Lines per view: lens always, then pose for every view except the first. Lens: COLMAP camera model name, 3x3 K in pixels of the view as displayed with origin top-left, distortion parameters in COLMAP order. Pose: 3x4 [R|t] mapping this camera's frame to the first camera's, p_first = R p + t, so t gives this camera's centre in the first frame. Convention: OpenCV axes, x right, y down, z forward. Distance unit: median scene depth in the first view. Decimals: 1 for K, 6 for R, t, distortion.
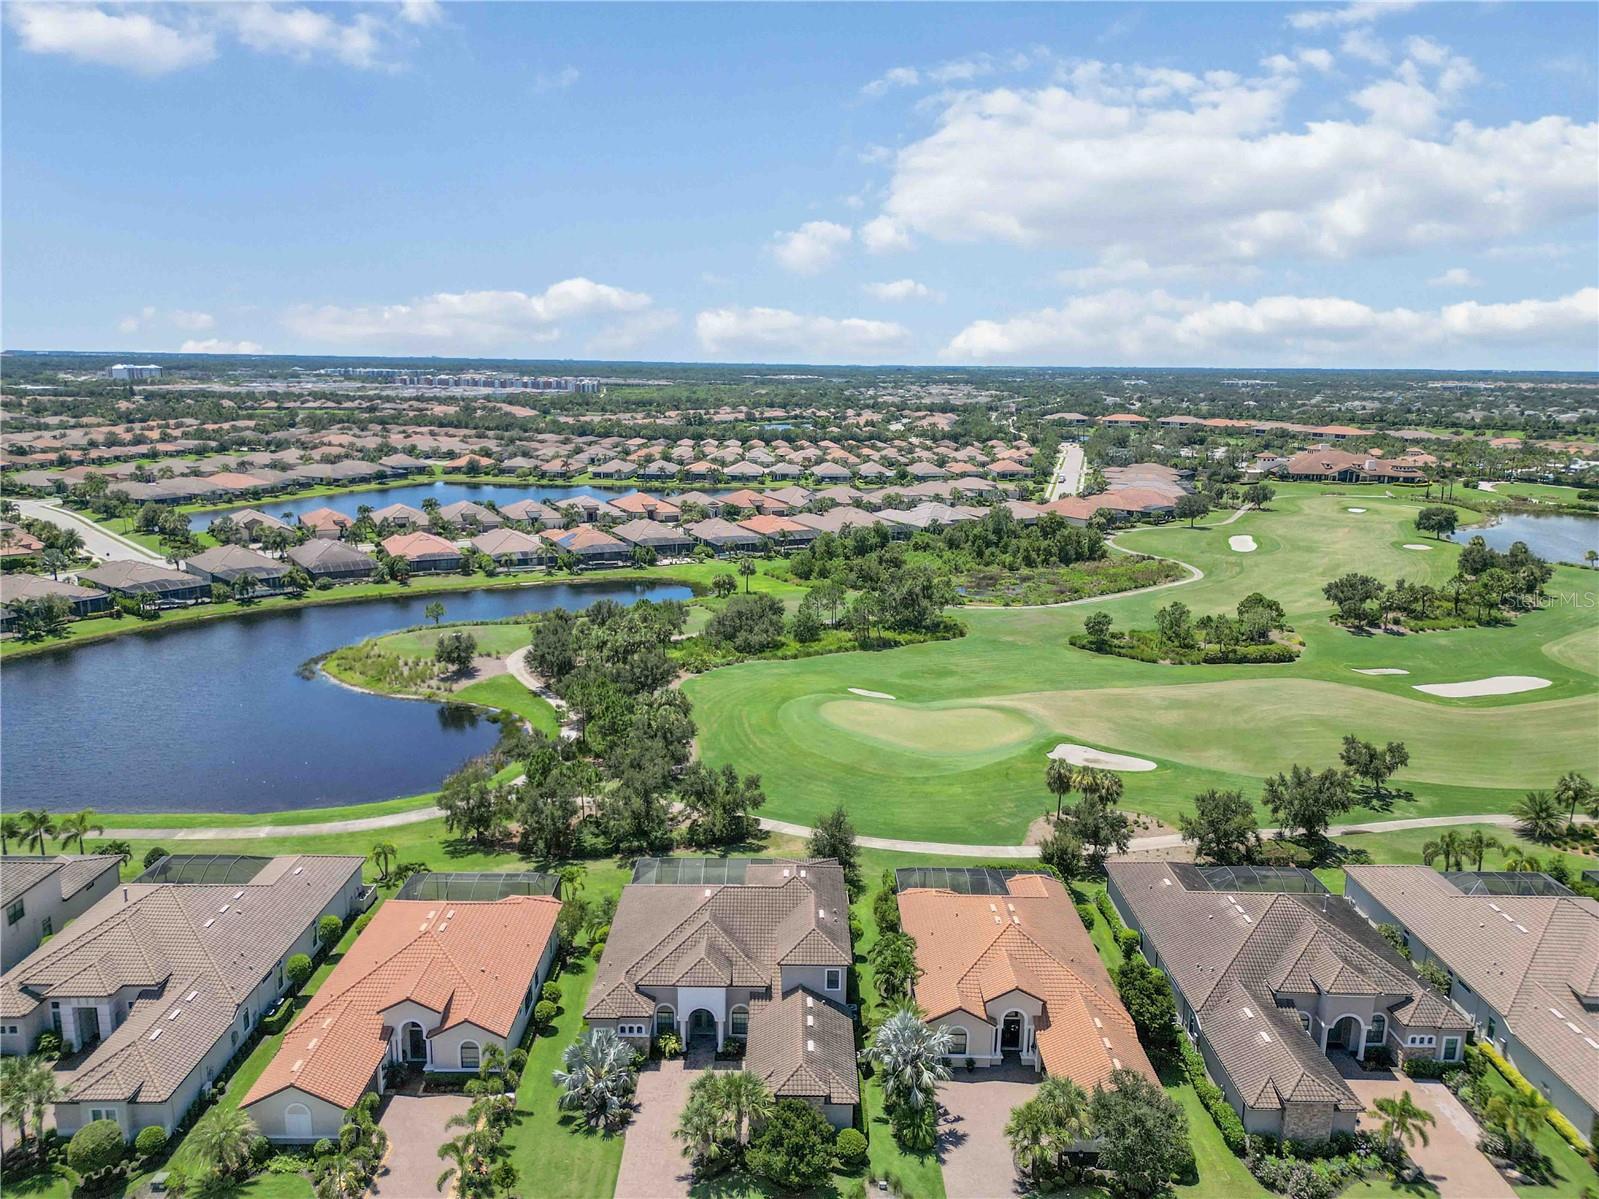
lens RADIAL K [[1117.3, 0, 794.4], [0, 1117.3, 598.1], [0, 0, 1]] dist [0.071411, -0.066348]
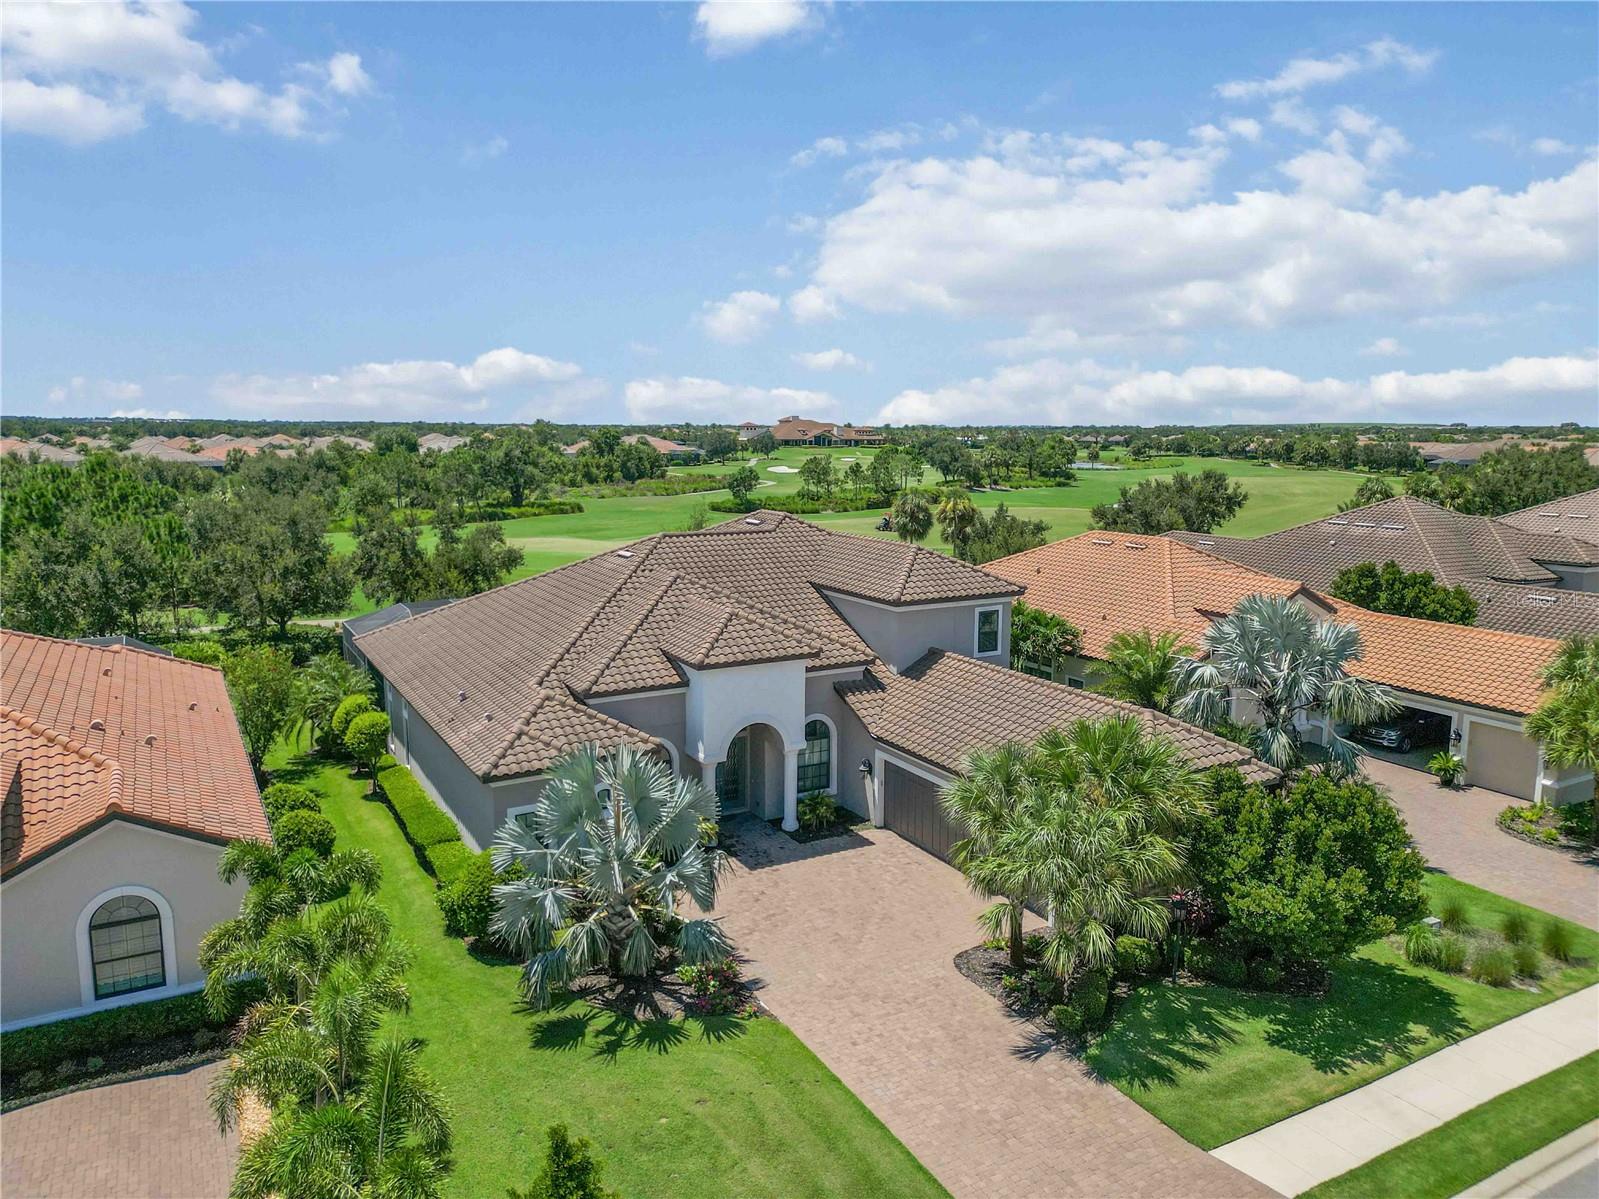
lens RADIAL K [[1117.3, 0, 794.4], [0, 1117.3, 598.1], [0, 0, 1]] dist [0.071411, -0.066348]
pose [[0.871293, -0.084534, 0.483428, -0.221896], [0.109838, 0.993655, -0.024209, 0.278942], [-0.478314, 0.074192, 0.875049, 0.537434]]
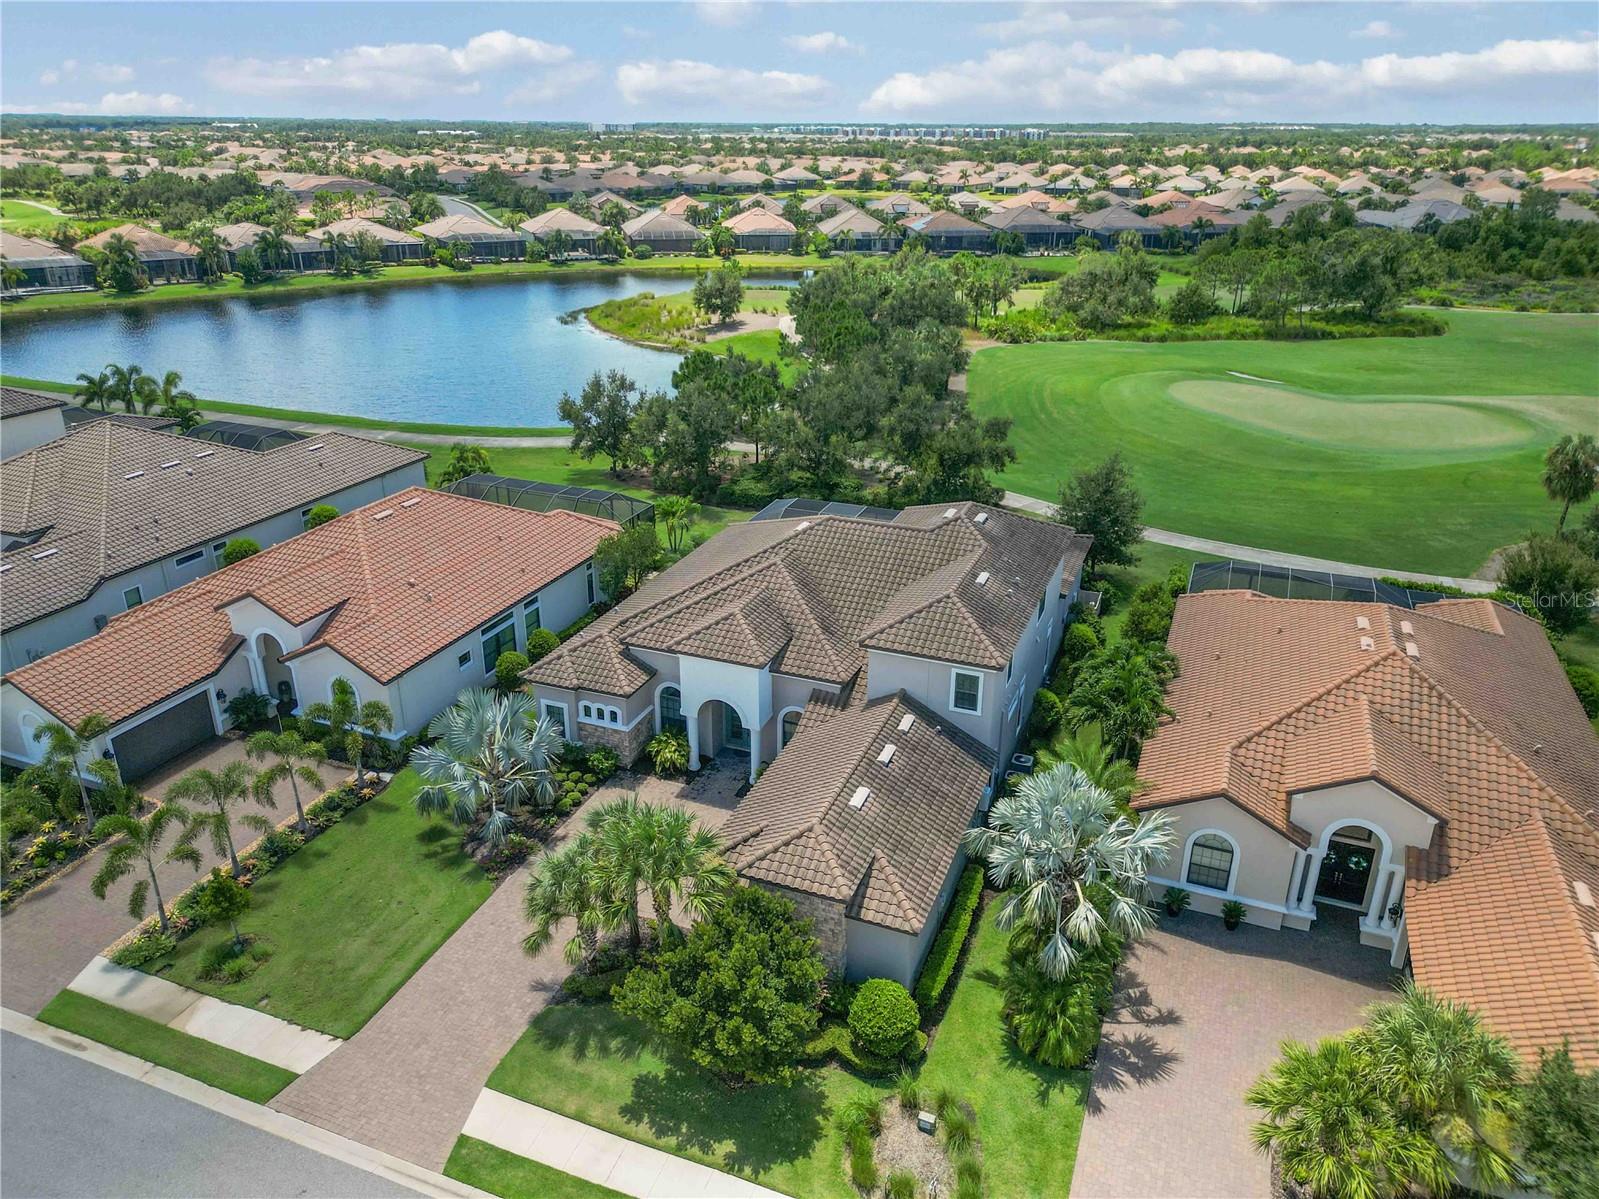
lens RADIAL K [[1121.8, 0, 794.2], [0, 1121.8, 598.6], [0, 0, 1]] dist [0.065809, -0.062377]
pose [[0.927836, 0.138228, -0.346430, 0.110567], [-0.071609, 0.977532, 0.198252, 0.174782], [0.366051, -0.159138, 0.916887, 0.446118]]
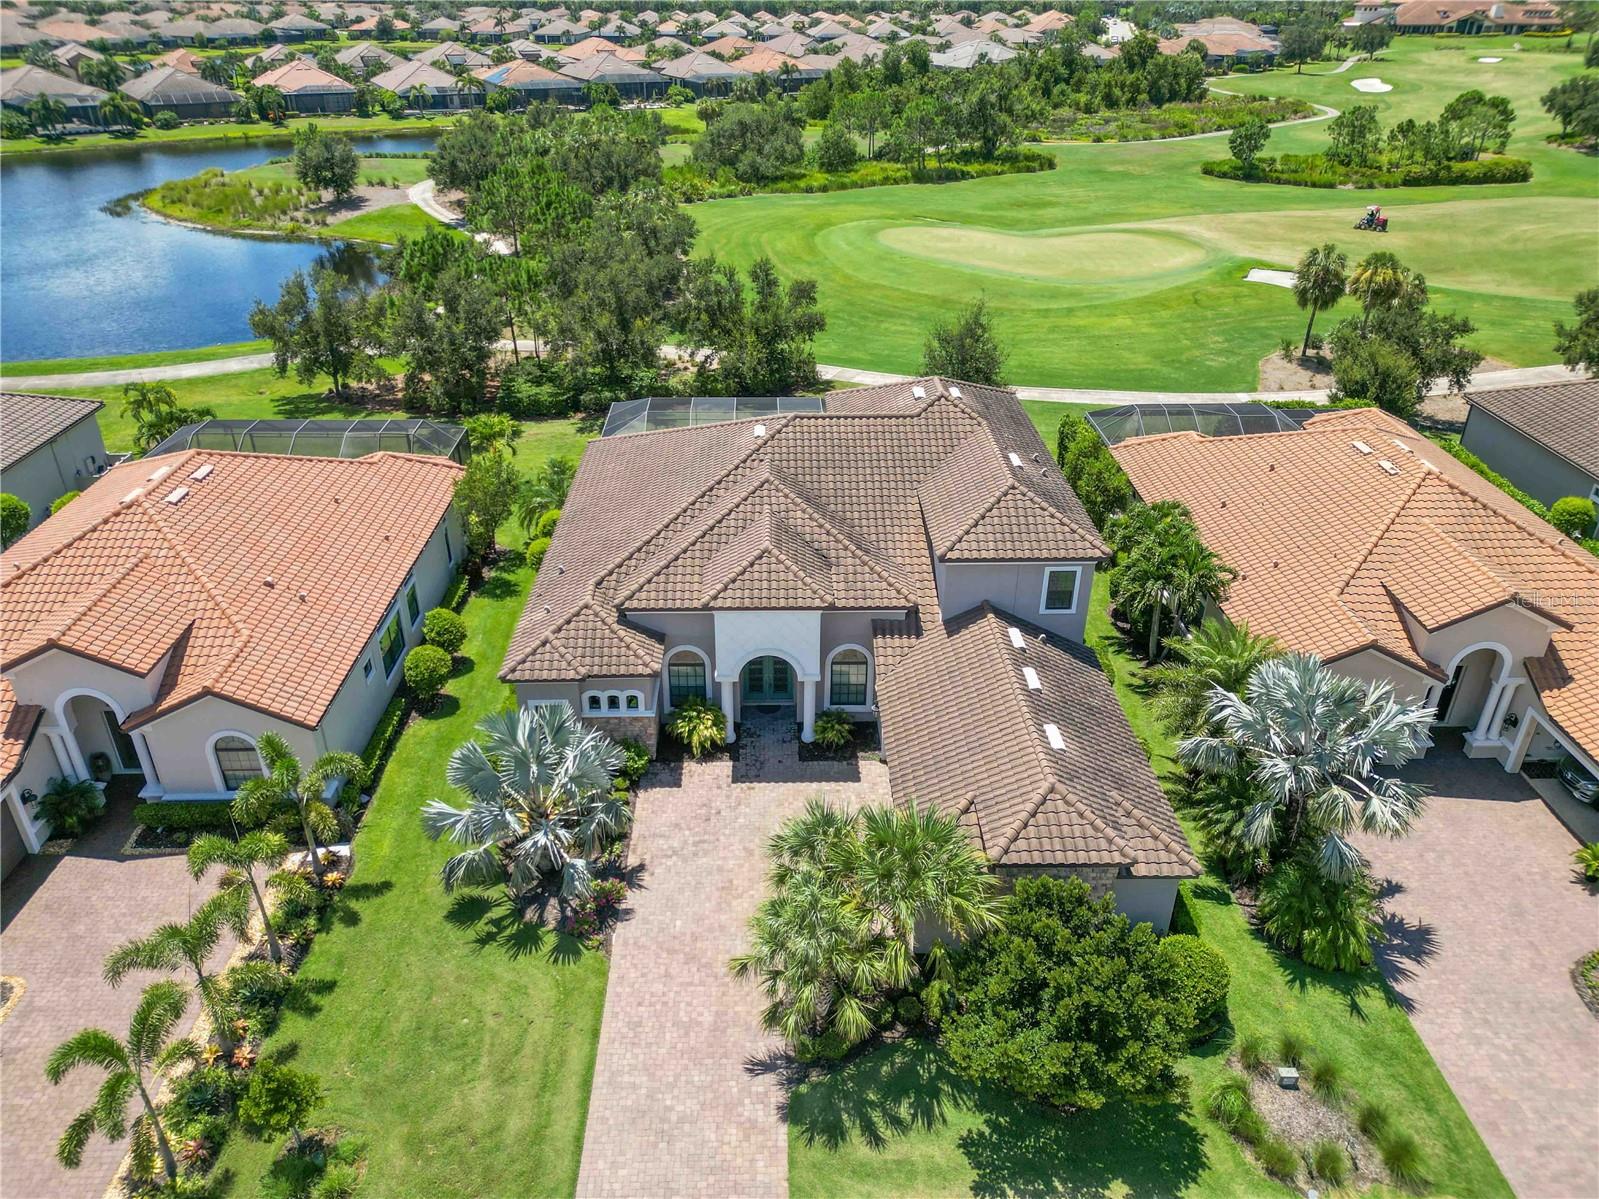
lens RADIAL K [[1117.3, 0, 794.4], [0, 1117.3, 598.1], [0, 0, 1]] dist [0.071411, -0.066348]
pose [[0.999736, -0.017166, 0.015277, -0.066303], [0.011932, 0.955936, 0.293333, 0.179341], [-0.019639, -0.293073, 0.955888, 0.493155]]
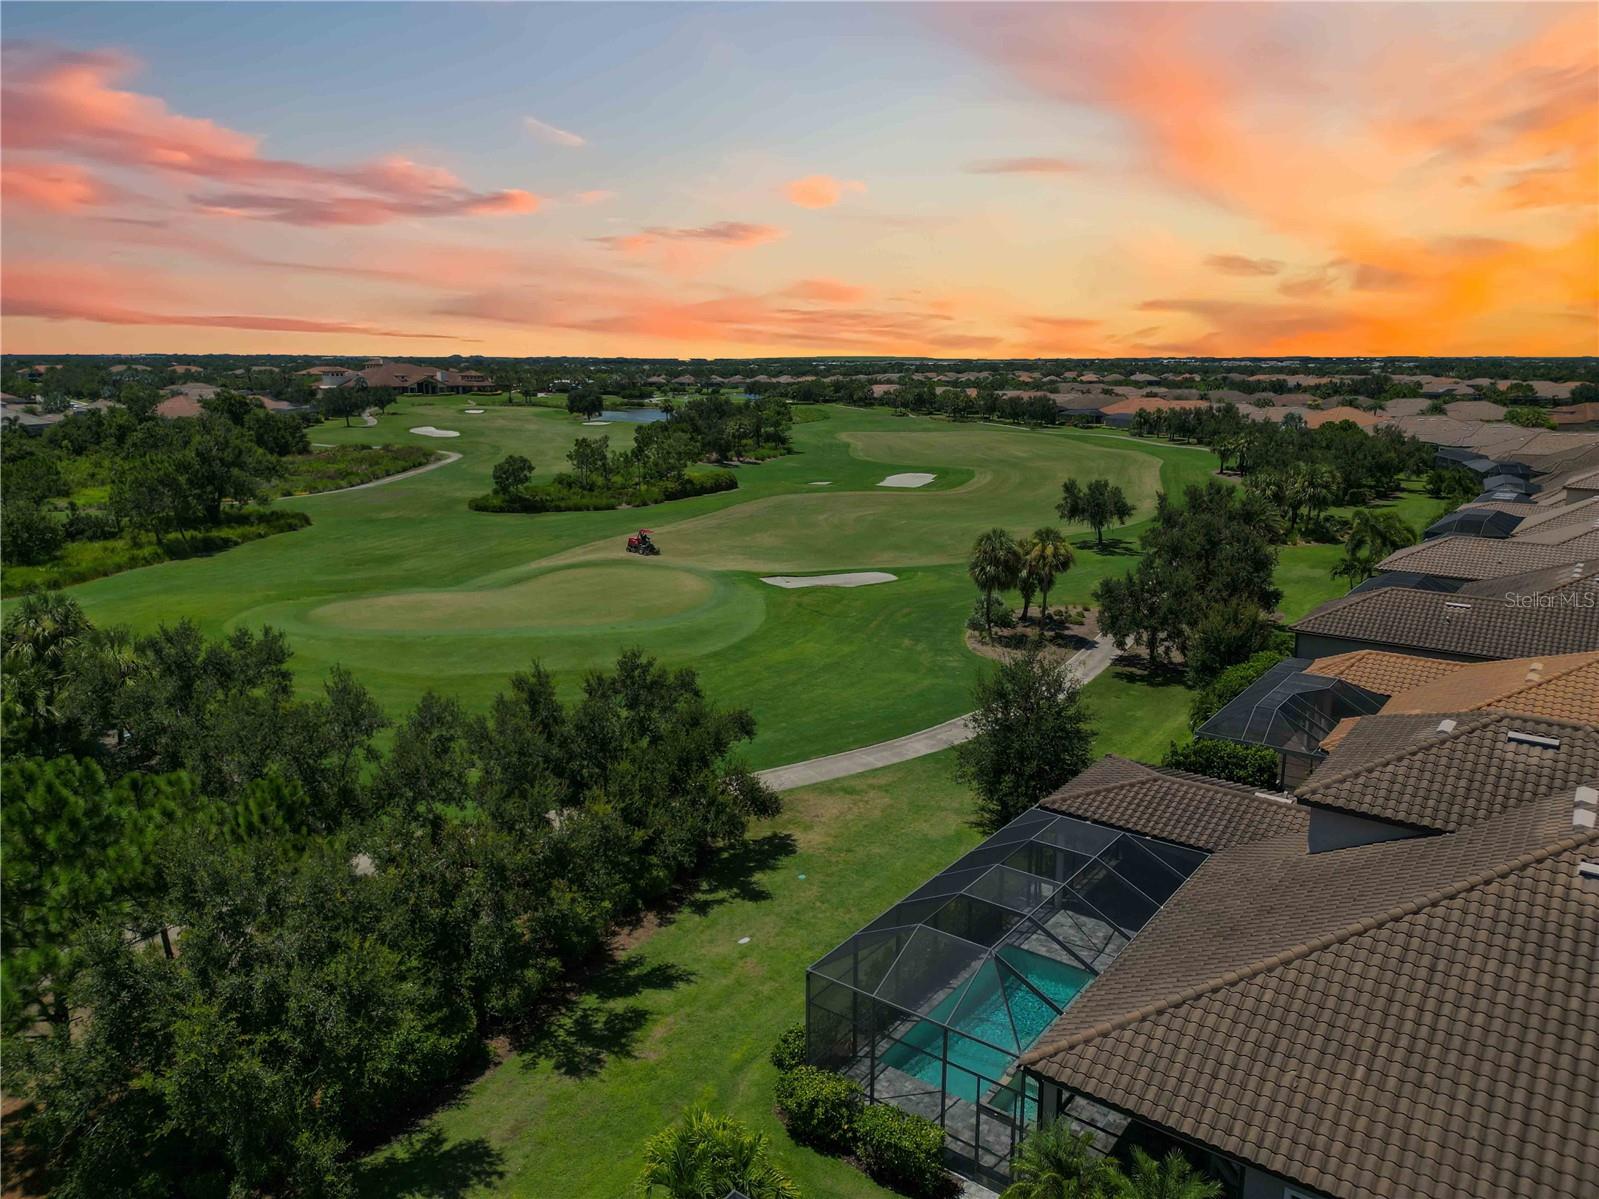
lens RADIAL K [[1106.9, 0, 796.0], [0, 1106.9, 593.6], [0, 0, 1]] dist [0.064768, -0.059264]
pose [[0.604172, -0.176628, 0.777032, -0.356064], [0.169728, 0.981273, 0.091084, 0.130766], [-0.778569, 0.076853, 0.622836, 0.914786]]
